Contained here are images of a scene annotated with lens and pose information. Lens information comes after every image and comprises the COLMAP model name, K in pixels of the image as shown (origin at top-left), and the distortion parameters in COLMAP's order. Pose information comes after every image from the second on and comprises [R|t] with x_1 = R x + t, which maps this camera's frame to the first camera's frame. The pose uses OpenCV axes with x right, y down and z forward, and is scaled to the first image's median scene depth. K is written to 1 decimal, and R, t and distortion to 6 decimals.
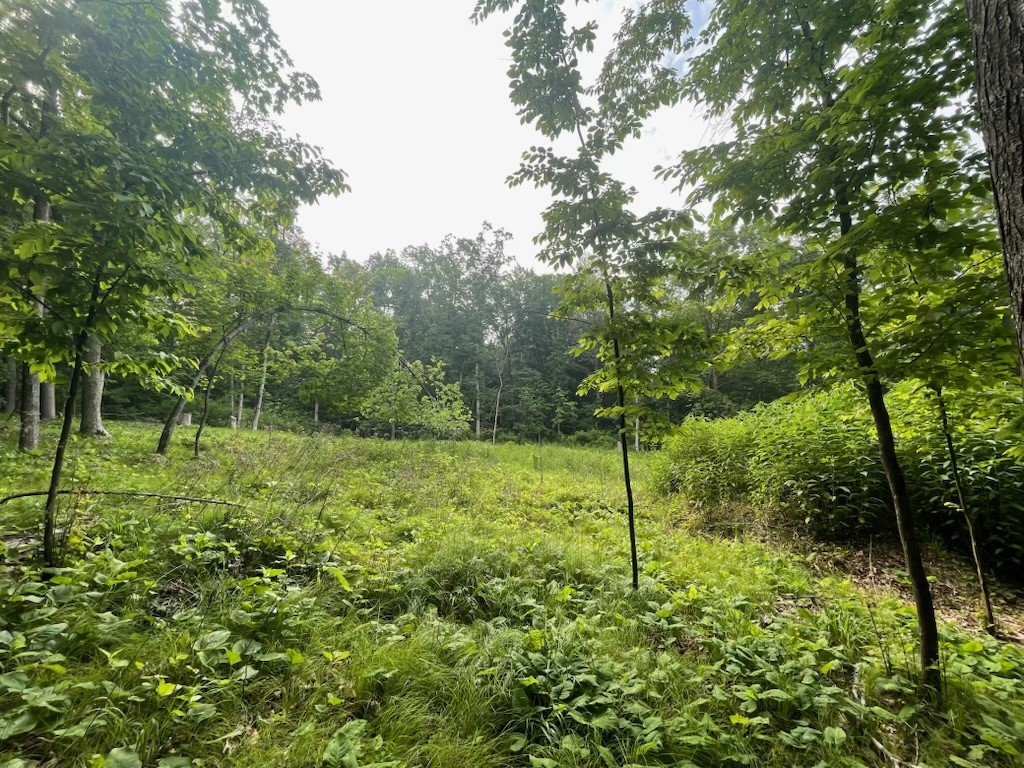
lens RADIAL K [[415.8, 0, 510.9], [0, 415.8, 380.2], [0, 0, 1]] dist [-0.003446, 0.000075]
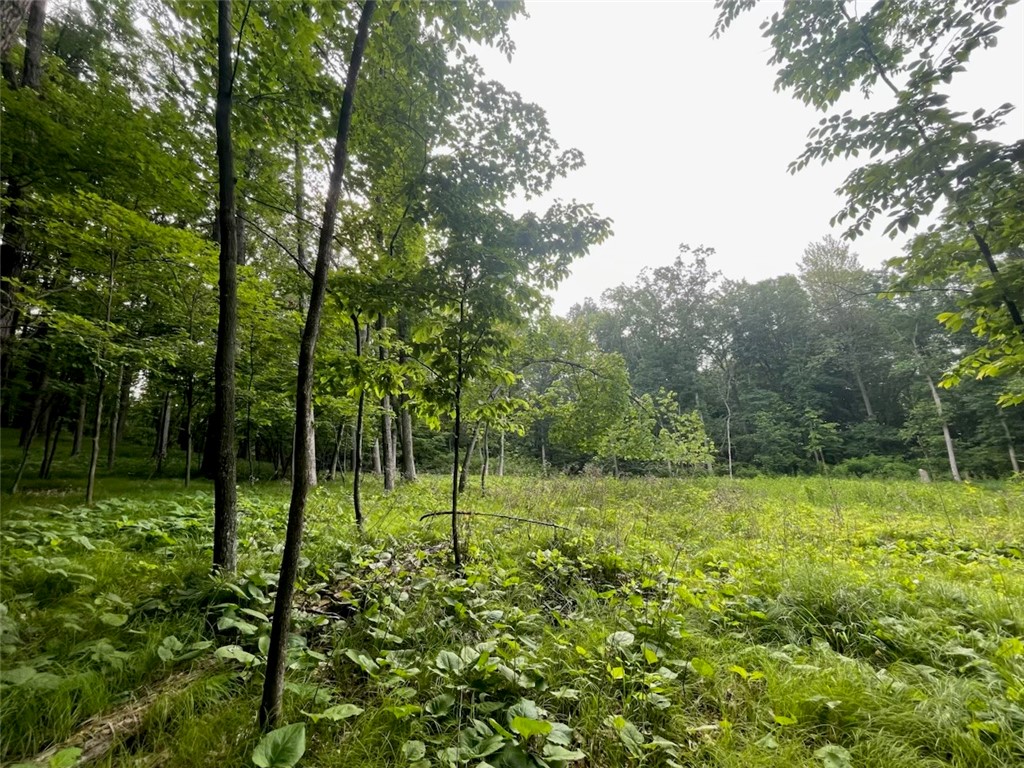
lens RADIAL K [[415.8, 0, 510.9], [0, 415.8, 380.2], [0, 0, 1]] dist [-0.003446, 0.000075]
pose [[0.874770, -0.155965, -0.458751, -0.190479], [0.110292, 0.986019, -0.124912, 0.031581], [0.471819, 0.058673, 0.879741, -0.072264]]
